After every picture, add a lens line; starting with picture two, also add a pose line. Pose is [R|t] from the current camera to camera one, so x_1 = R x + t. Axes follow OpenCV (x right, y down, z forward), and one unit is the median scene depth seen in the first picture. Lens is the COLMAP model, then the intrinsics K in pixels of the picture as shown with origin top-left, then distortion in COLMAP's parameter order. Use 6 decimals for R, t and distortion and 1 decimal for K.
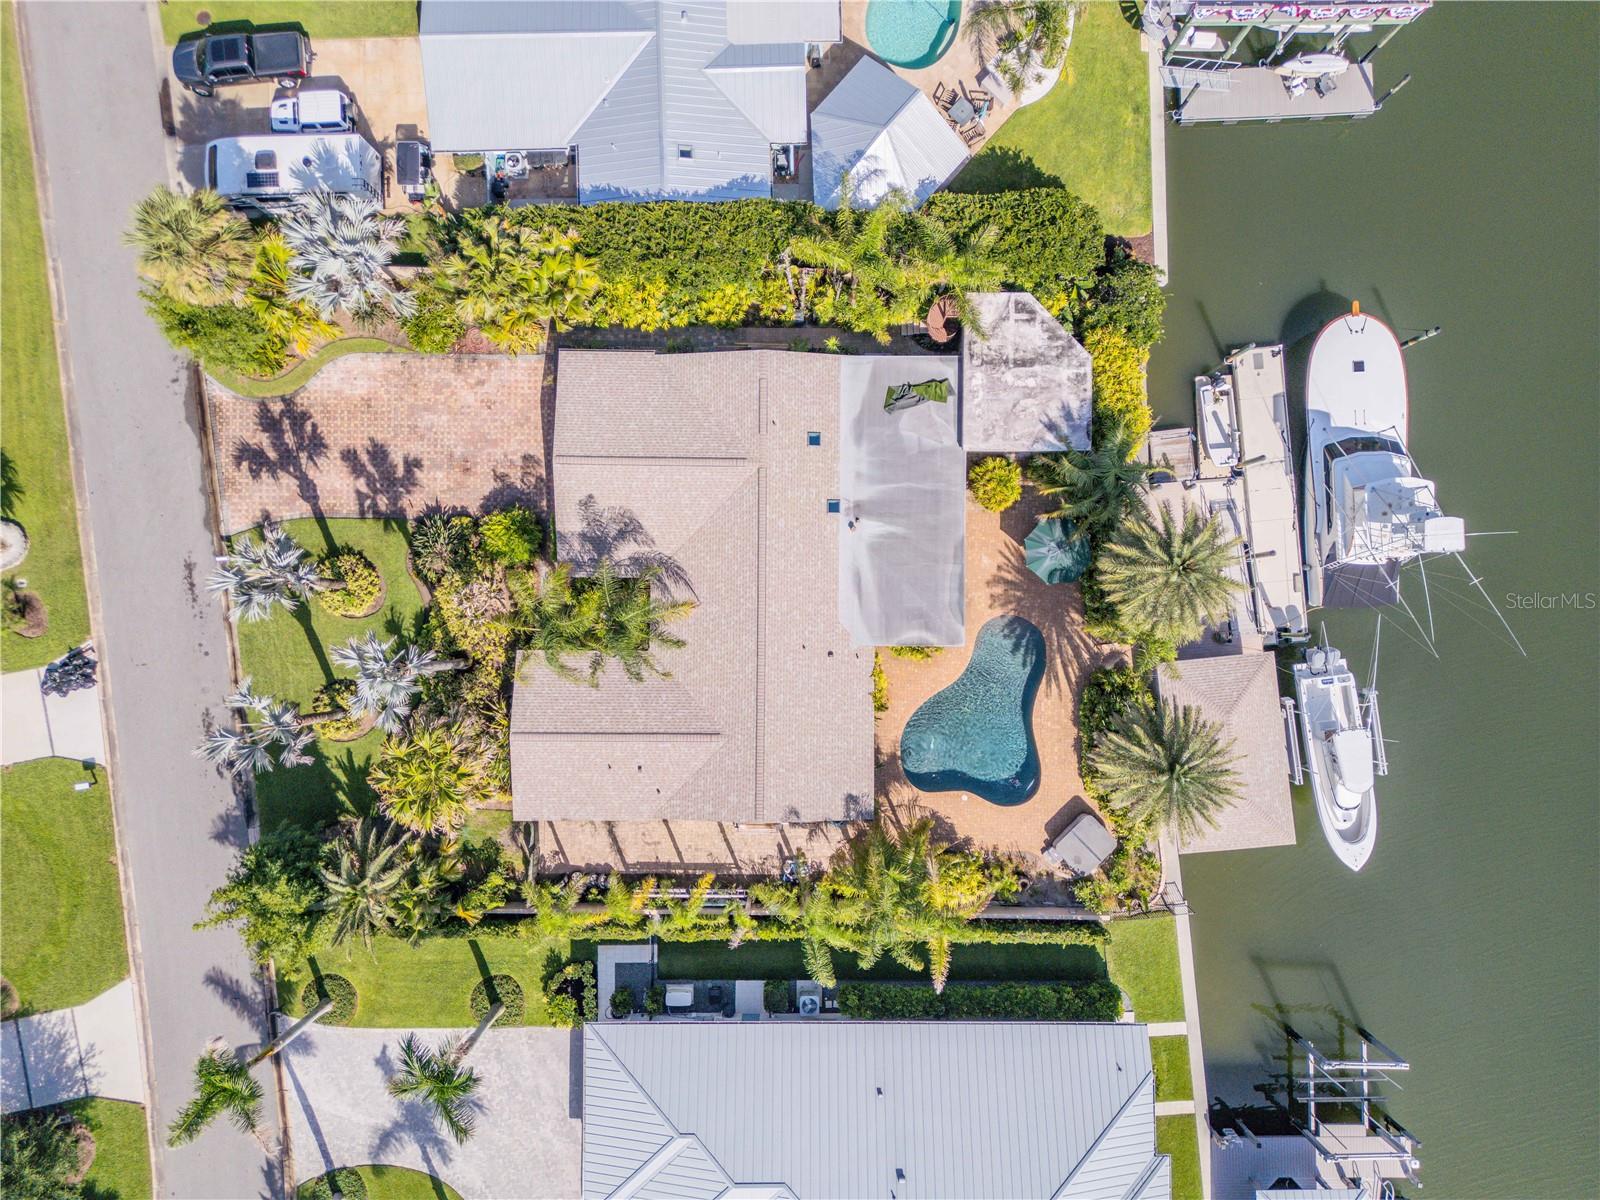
lens RADIAL K [[1121.8, 0, 798.9], [0, 1121.8, 603.0], [0, 0, 1]] dist [0.078401, -0.076331]
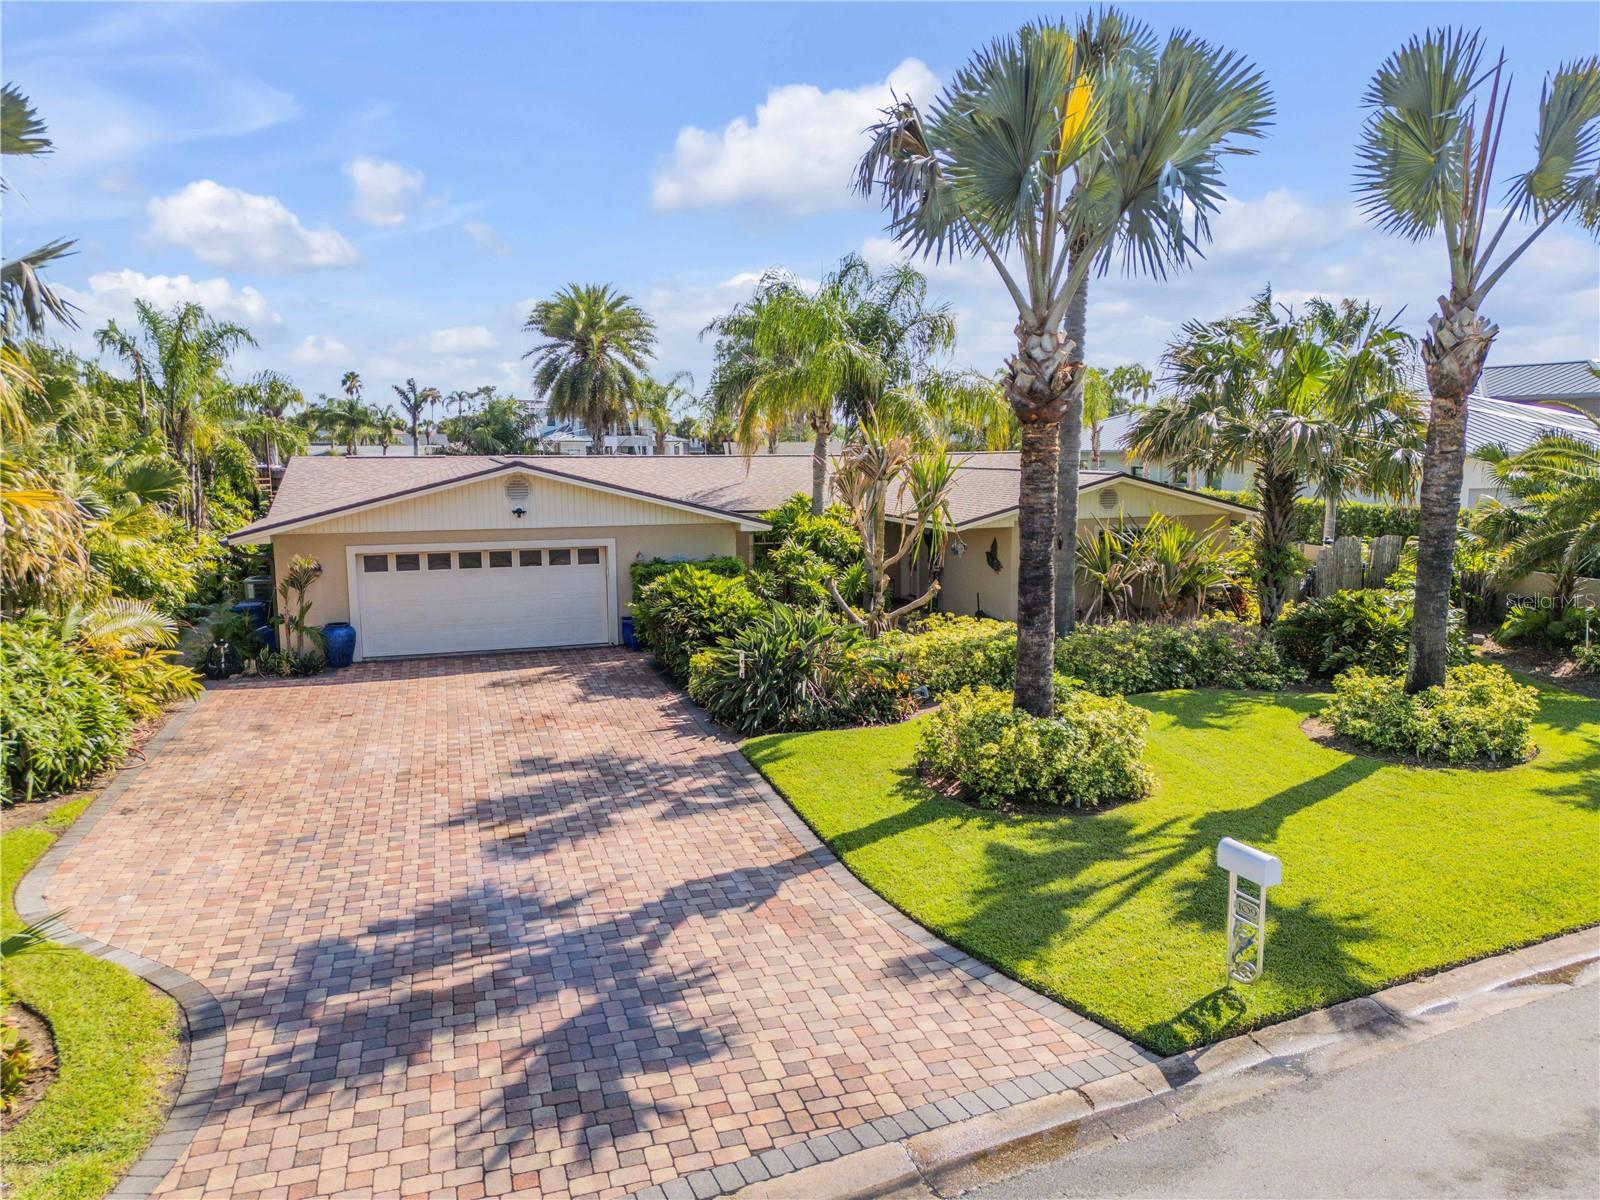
lens RADIAL K [[1121.8, 0, 798.9], [0, 1121.8, 603.0], [0, 0, 1]] dist [0.078401, -0.076331]
pose [[-0.310020, -0.147318, 0.939247, -0.619932], [0.950483, -0.025516, 0.309727, -0.147920], [-0.021663, 0.988760, 0.147934, 0.918006]]
